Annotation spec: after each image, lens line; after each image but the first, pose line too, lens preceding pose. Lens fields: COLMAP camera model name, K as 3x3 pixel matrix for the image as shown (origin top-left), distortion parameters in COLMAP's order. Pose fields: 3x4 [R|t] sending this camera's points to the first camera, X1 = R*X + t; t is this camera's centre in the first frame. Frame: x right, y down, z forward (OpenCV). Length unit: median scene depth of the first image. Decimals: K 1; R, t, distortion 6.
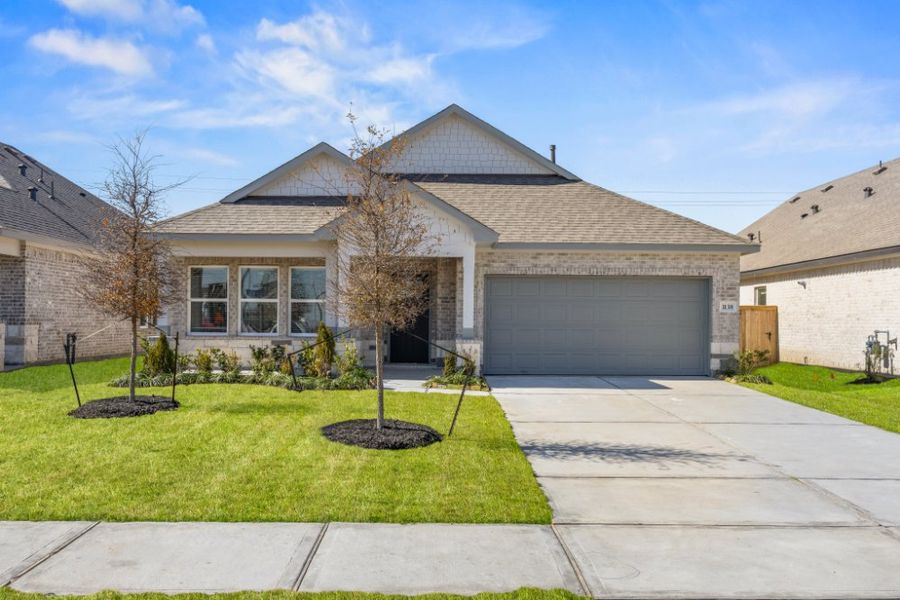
lens RADIAL K [[821.0, 0, 433.5], [0, 821.0, 301.8], [0, 0, 1]] dist [0.011886, 0.000000]
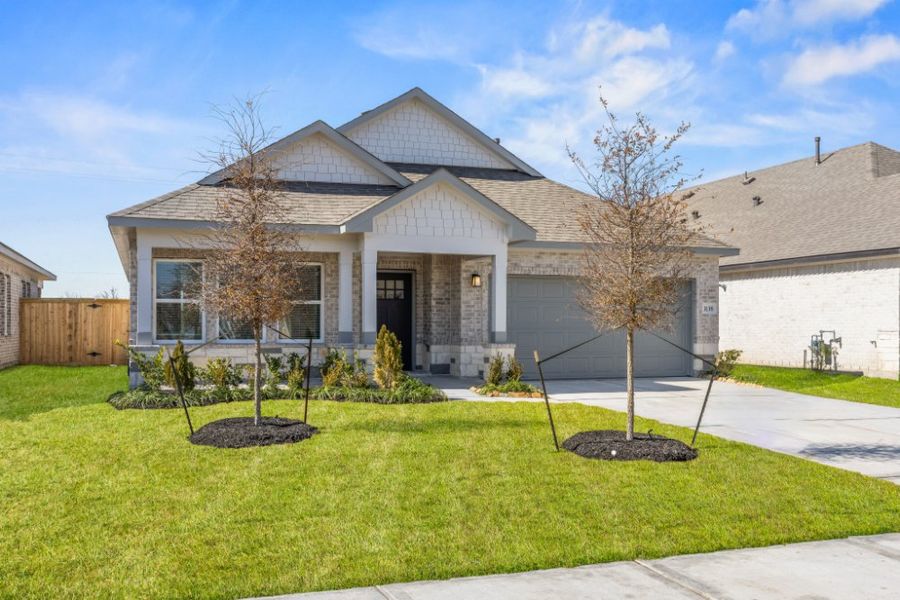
lens RADIAL K [[886.6, 0, 453.1], [0, 886.6, 303.9], [0, 0, 1]] dist [0.007700, 0.000000]
pose [[0.943391, 0.001059, 0.331681, -0.310261], [-0.001701, 0.999997, 0.001645, -0.000958], [-0.331678, -0.002116, 0.943390, 0.061617]]
